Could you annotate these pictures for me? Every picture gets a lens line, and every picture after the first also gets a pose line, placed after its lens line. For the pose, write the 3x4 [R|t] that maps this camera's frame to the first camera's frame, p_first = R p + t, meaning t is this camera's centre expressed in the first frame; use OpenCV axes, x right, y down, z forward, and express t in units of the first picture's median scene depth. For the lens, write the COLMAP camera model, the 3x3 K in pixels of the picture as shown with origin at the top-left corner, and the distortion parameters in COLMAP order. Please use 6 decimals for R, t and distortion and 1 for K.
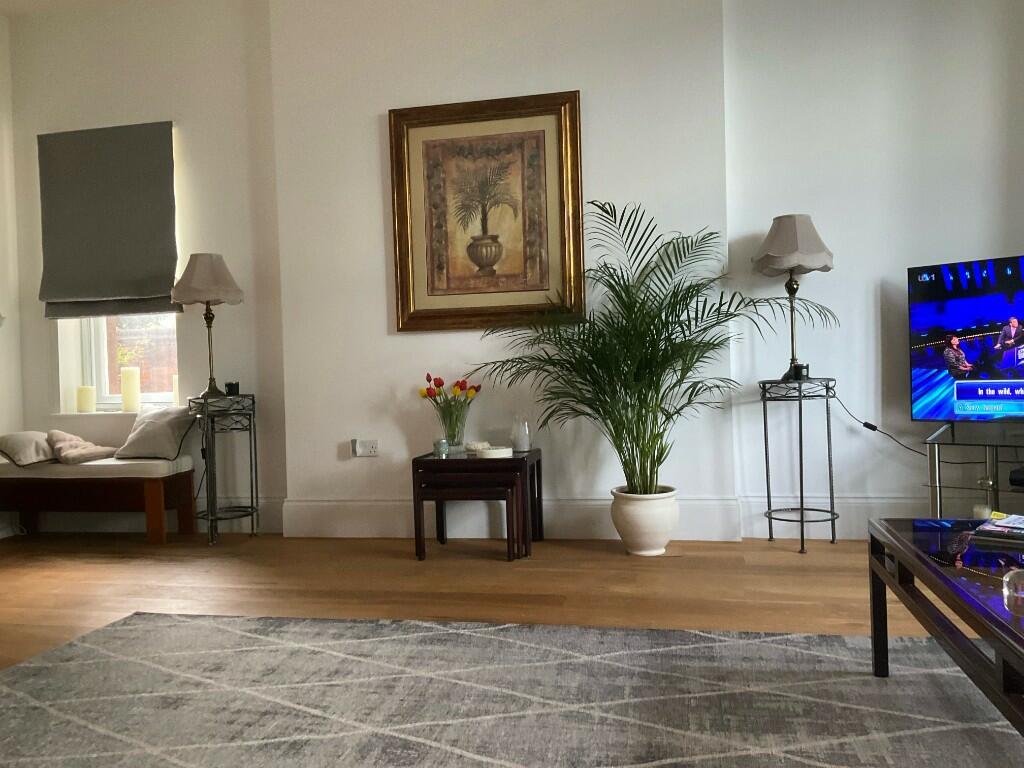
lens RADIAL K [[846.3, 0, 516.7], [0, 846.3, 380.3], [0, 0, 1]] dist [0.067954, -0.116156]
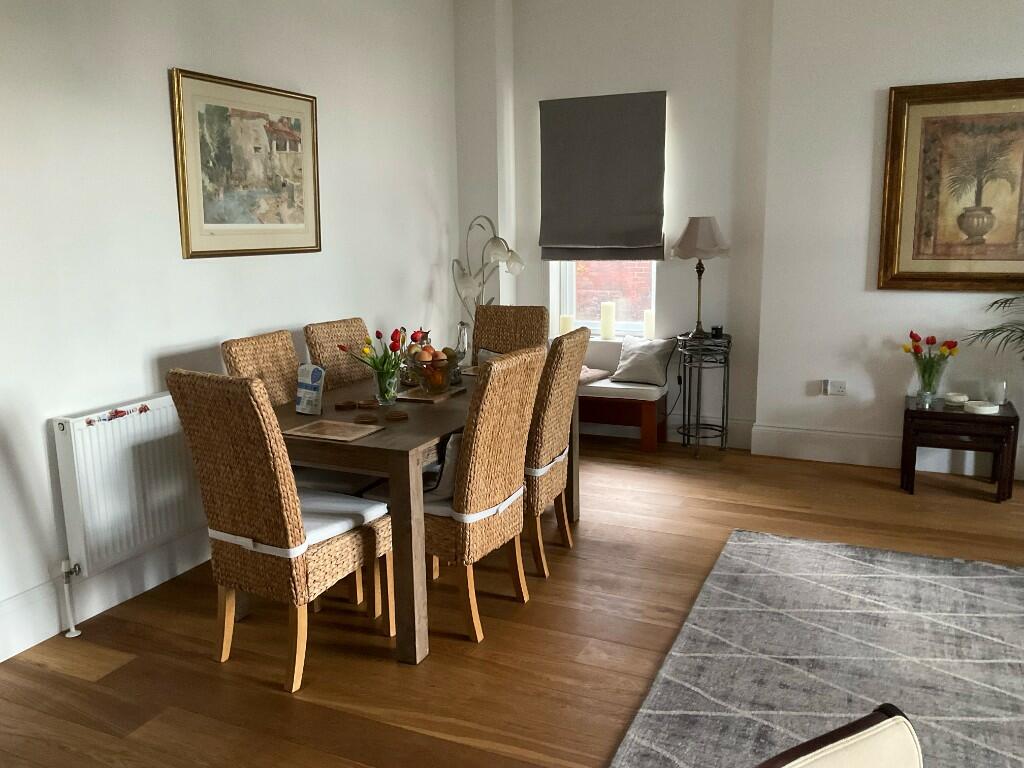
lens RADIAL K [[846.3, 0, 516.7], [0, 846.3, 380.3], [0, 0, 1]] dist [0.067954, -0.116156]
pose [[0.976482, 0.054897, -0.208492, -0.377405], [-0.017173, 0.983772, 0.178598, -0.137728], [0.214913, -0.170818, 0.961579, -0.227976]]
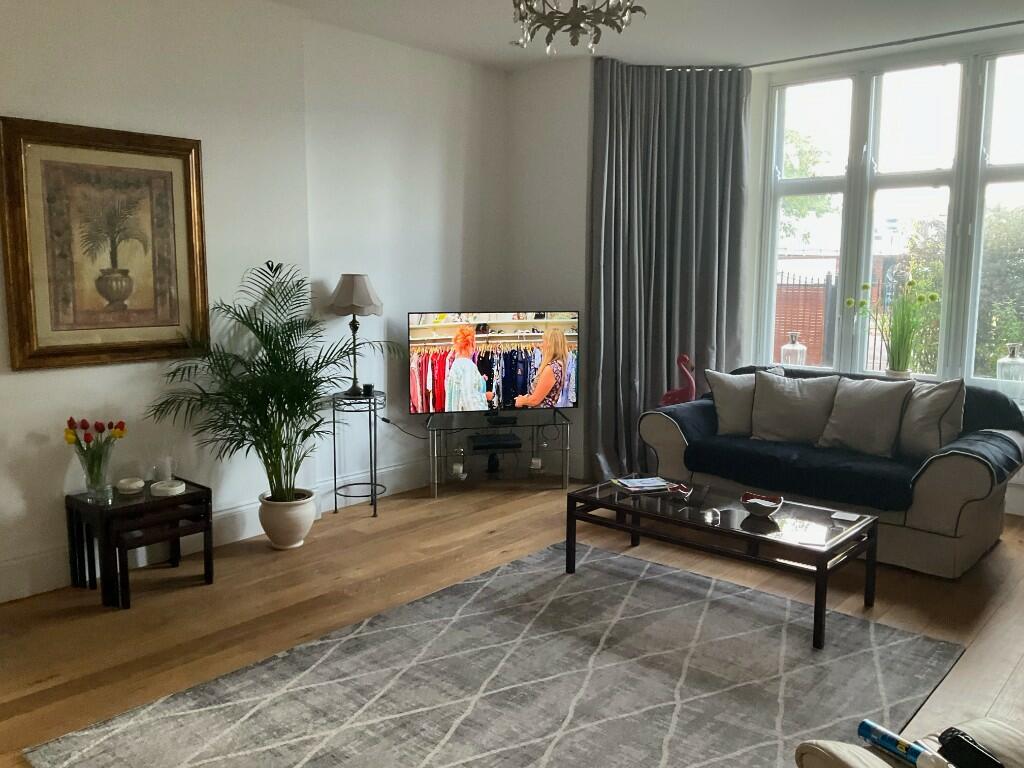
lens RADIAL K [[834.8, 0, 512.0], [0, 834.8, 384.0], [0, 0, 1]] dist [0.003535, -0.056556]
pose [[0.485610, -0.079260, 0.870575, -0.660071], [-0.004263, 0.995655, 0.093026, -0.130523], [-0.874165, -0.048886, 0.483162, 0.132608]]
